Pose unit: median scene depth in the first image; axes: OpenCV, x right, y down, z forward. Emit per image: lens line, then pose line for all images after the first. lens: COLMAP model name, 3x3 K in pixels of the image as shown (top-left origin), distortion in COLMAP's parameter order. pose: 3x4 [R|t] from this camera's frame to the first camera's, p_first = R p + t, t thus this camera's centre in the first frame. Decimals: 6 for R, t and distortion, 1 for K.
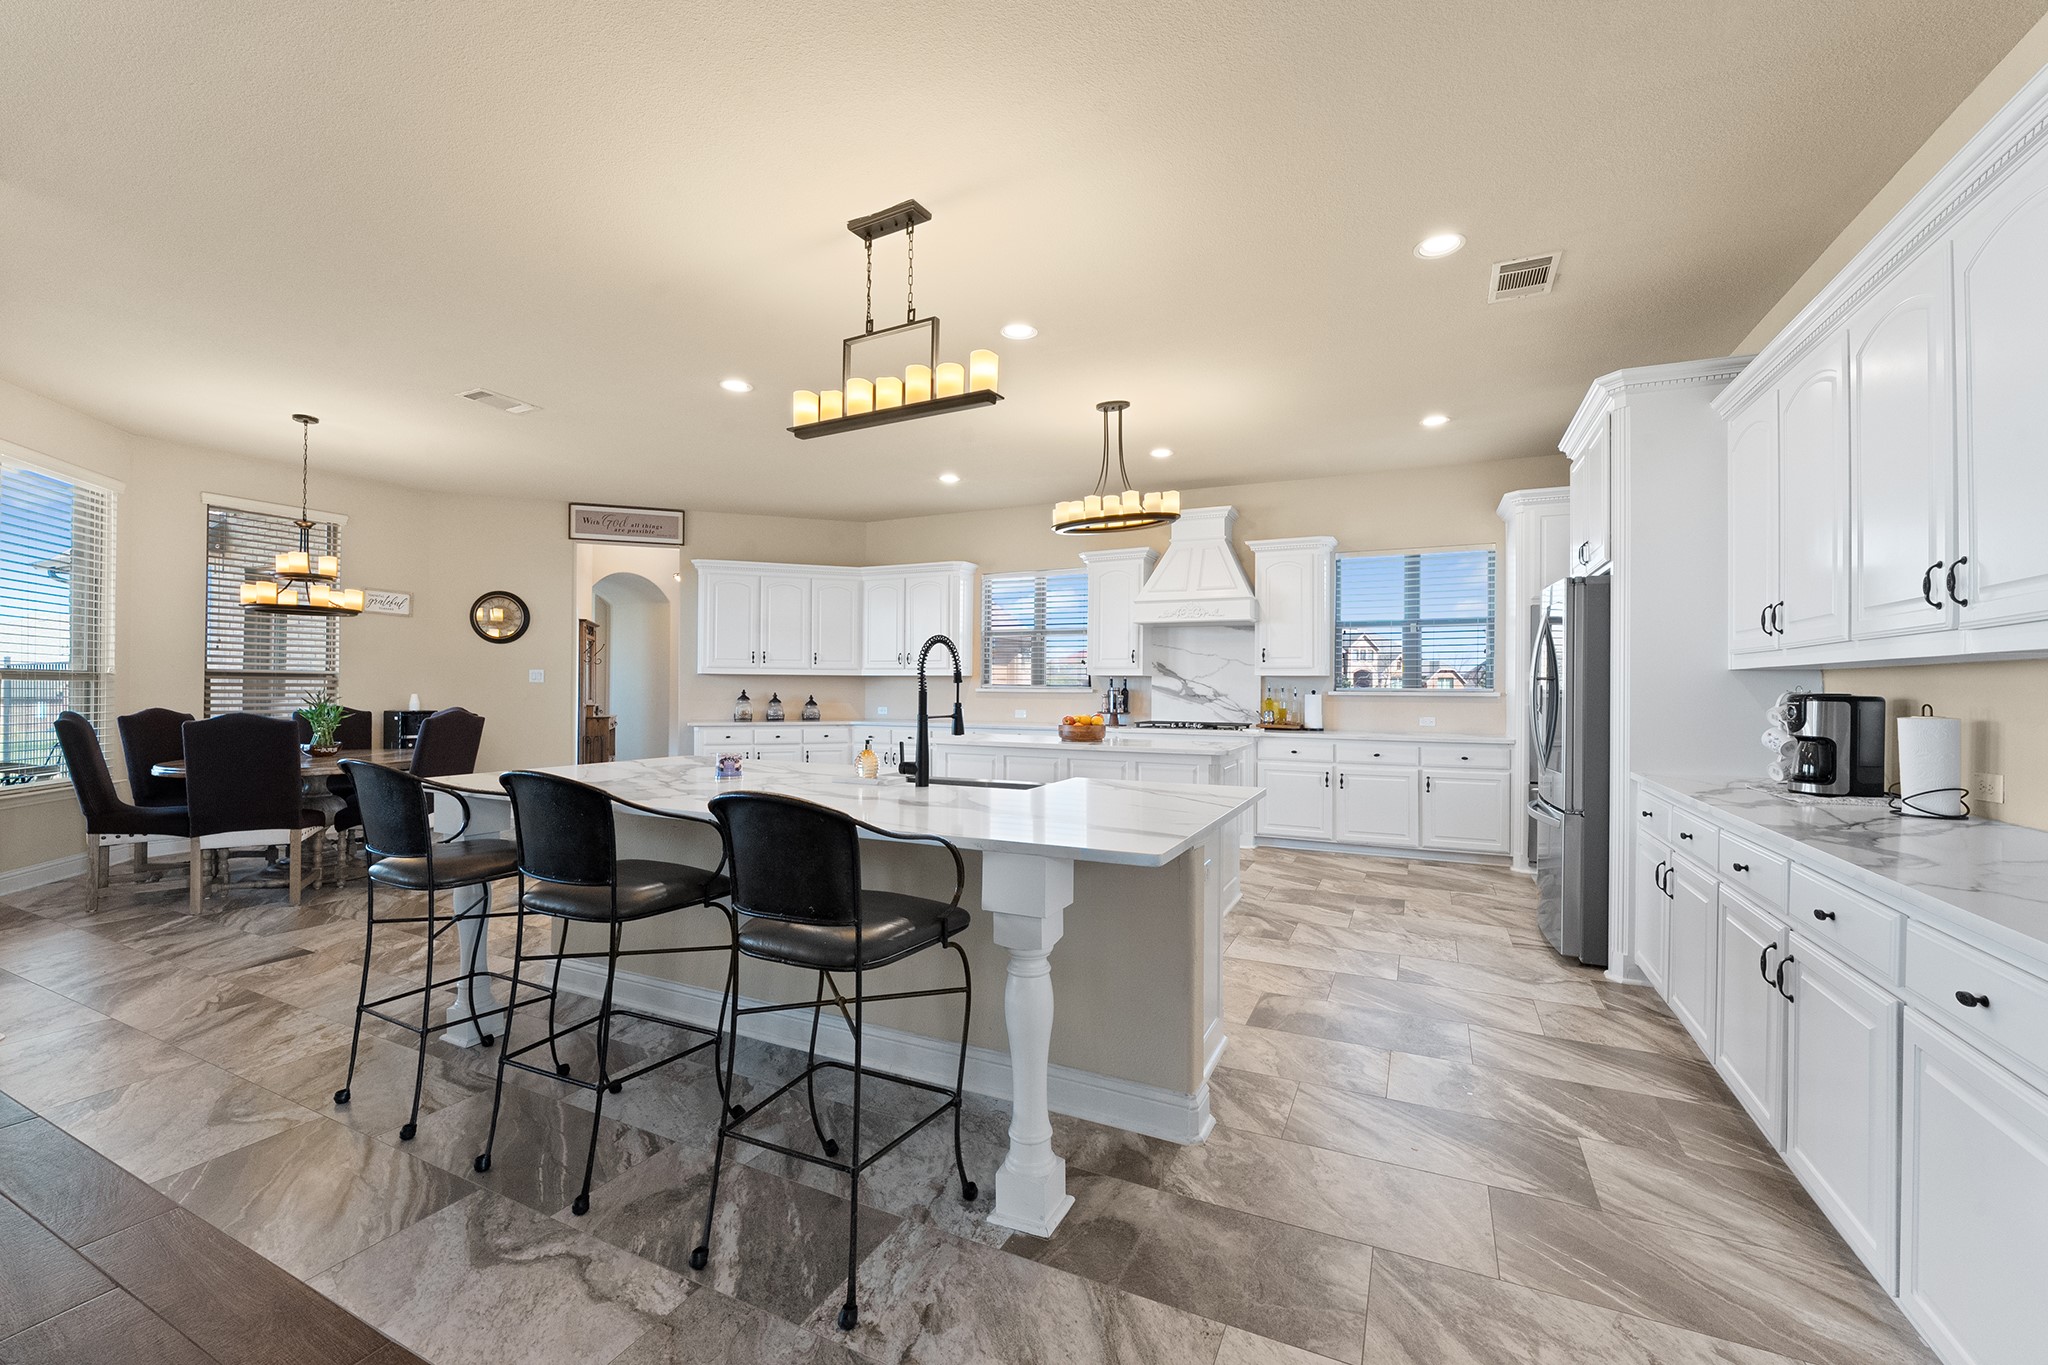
lens RADIAL K [[821.6, 0, 1025.5], [0, 821.6, 683.3], [0, 0, 1]] dist [-0.014481, 0.000089]
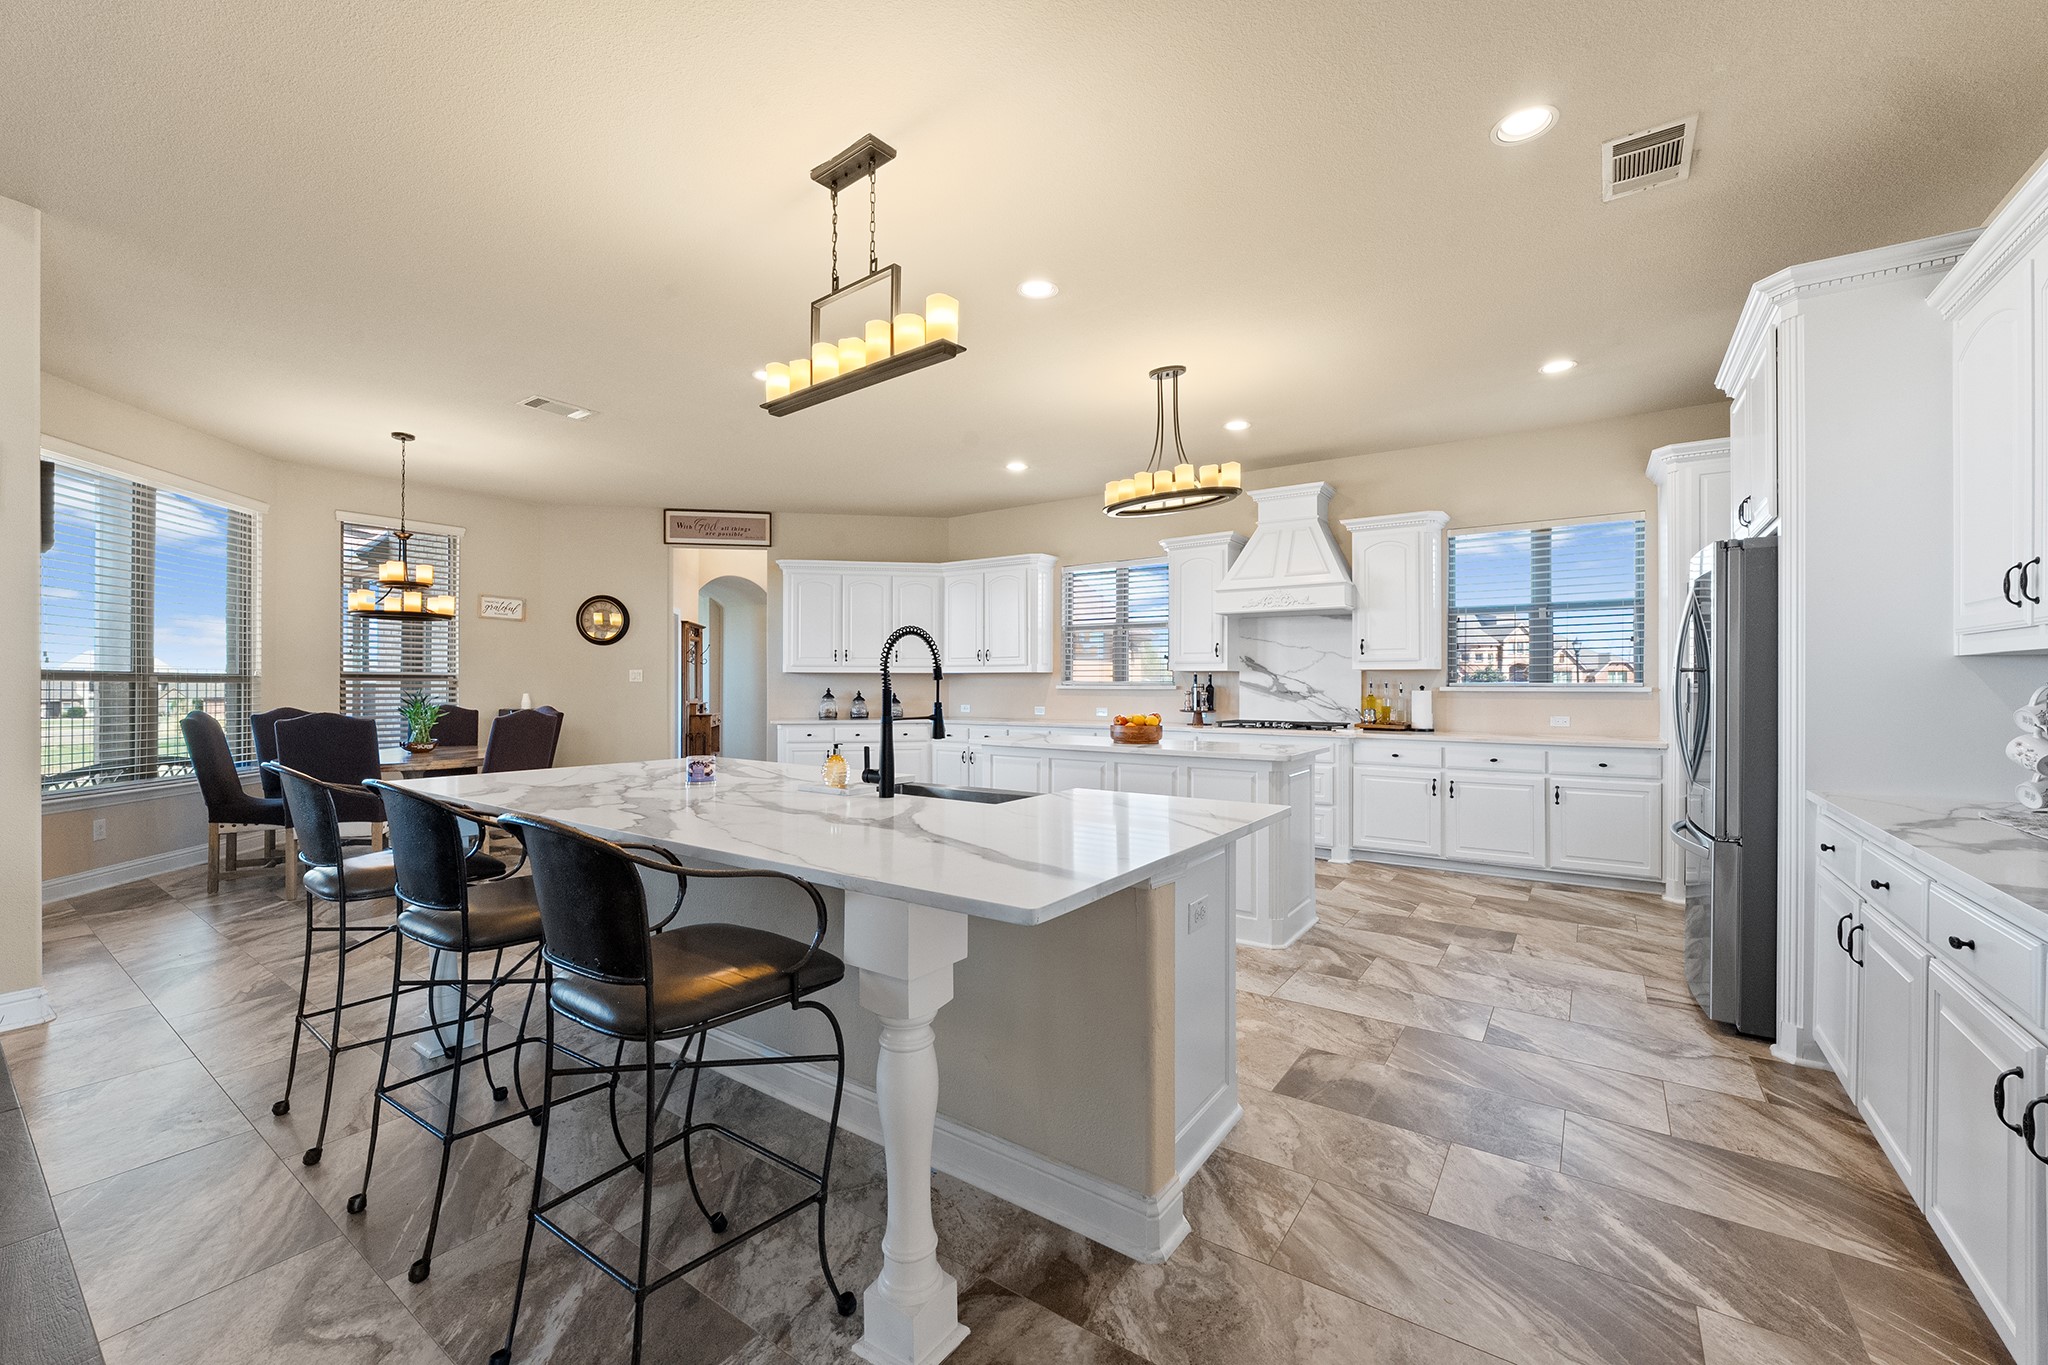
lens RADIAL K [[809.6, 0, 1028.9], [0, 809.6, 682.6], [0, 0, 1]] dist [-0.020968, 0.004892]
pose [[0.986879, -0.005678, -0.161362, 0.117237], [0.006140, 0.999978, 0.002368, 0.000739], [0.161345, -0.003327, 0.986892, 0.117254]]
